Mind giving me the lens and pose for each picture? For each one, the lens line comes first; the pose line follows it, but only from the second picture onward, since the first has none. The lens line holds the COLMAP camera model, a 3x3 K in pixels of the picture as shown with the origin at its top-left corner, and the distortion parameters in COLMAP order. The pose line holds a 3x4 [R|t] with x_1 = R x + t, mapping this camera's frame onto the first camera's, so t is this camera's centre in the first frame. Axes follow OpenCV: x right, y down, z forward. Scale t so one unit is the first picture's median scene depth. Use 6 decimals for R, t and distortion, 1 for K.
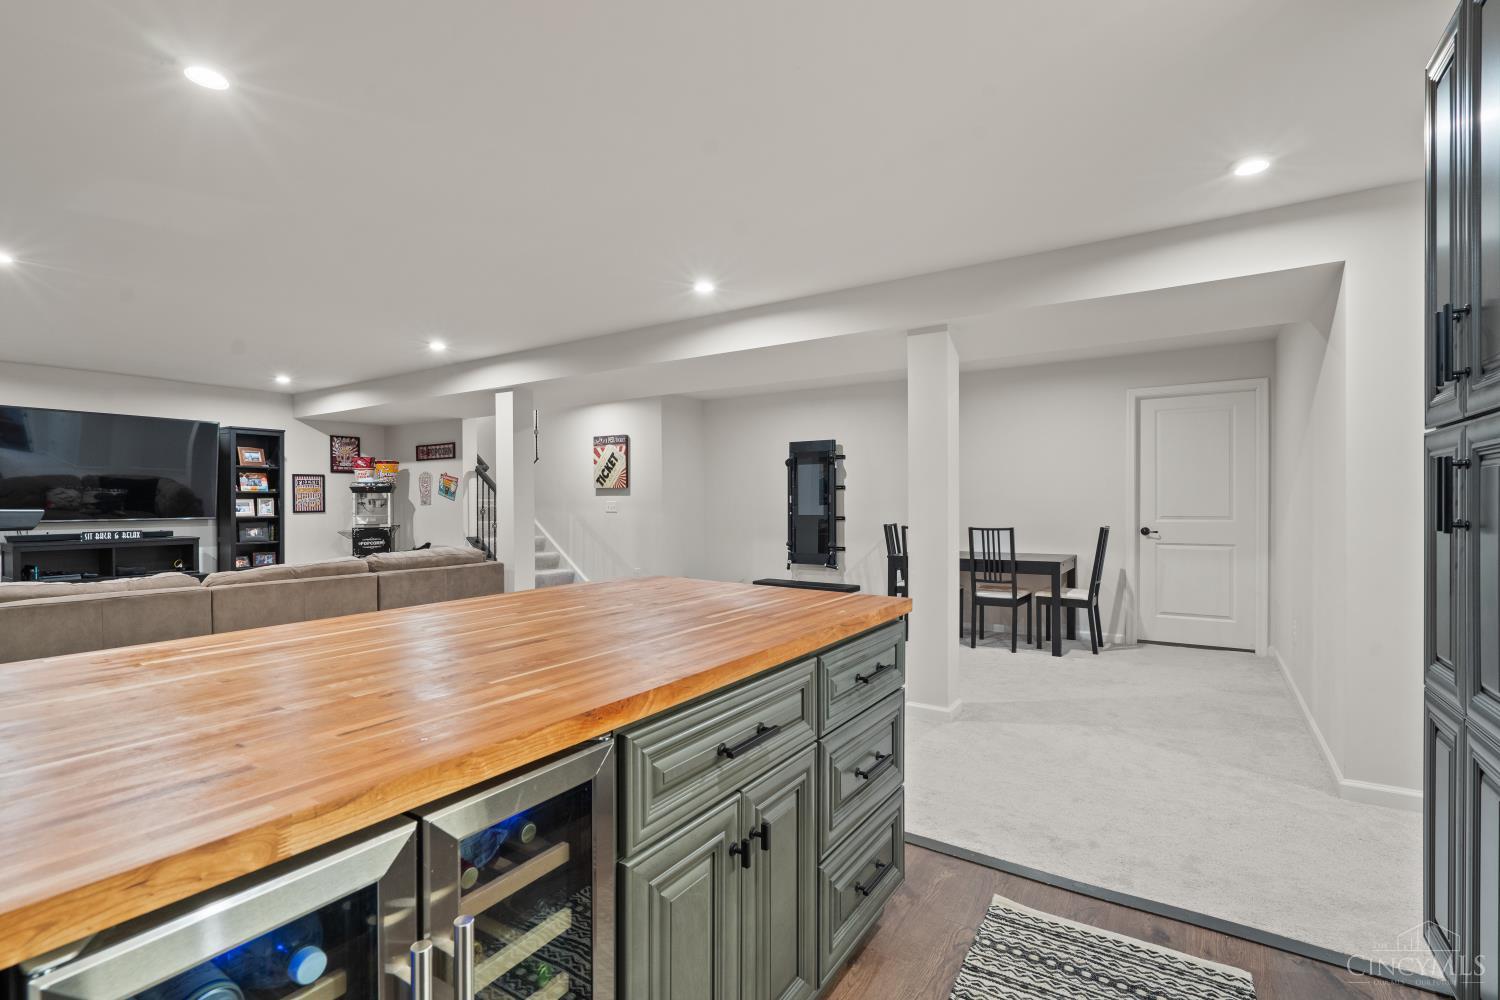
lens RADIAL K [[691.4, 0, 747.3], [0, 691.4, 504.4], [0, 0, 1]] dist [0.000063, 0.001071]
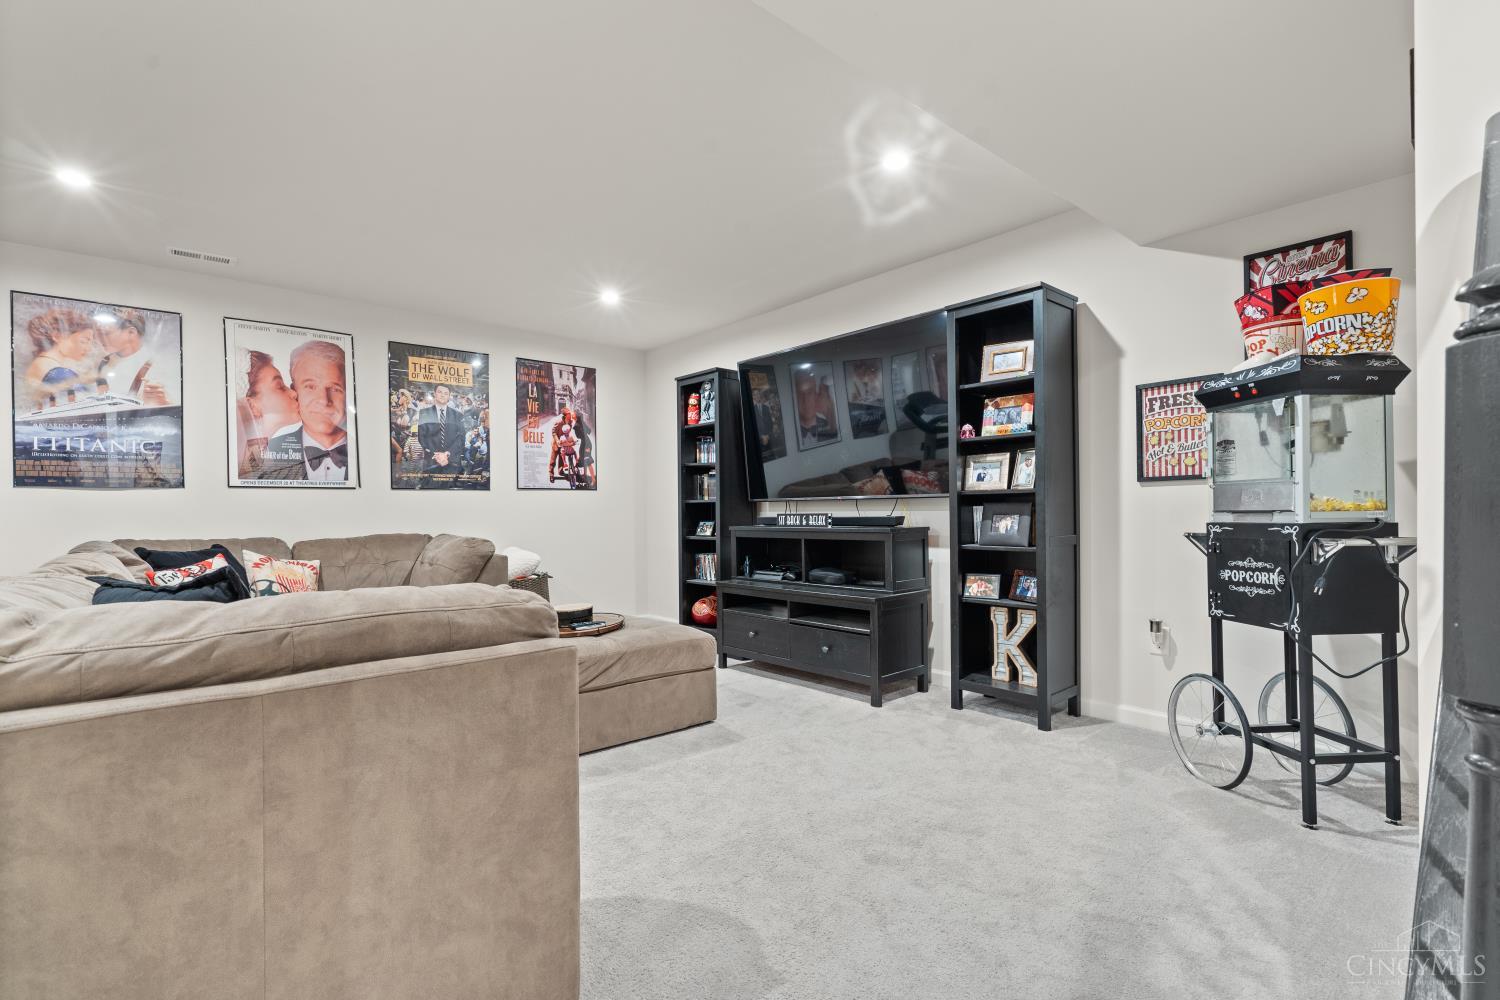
lens RADIAL K [[691.4, 0, 748.4], [0, 691.4, 509.7], [0, 0, 1]] dist [0.000063, 0.001071]
pose [[-0.253381, 0.005782, -0.967349, -0.225710], [0.008377, 0.999958, 0.003783, 0.027163], [0.967330, -0.007145, -0.253419, 0.948439]]
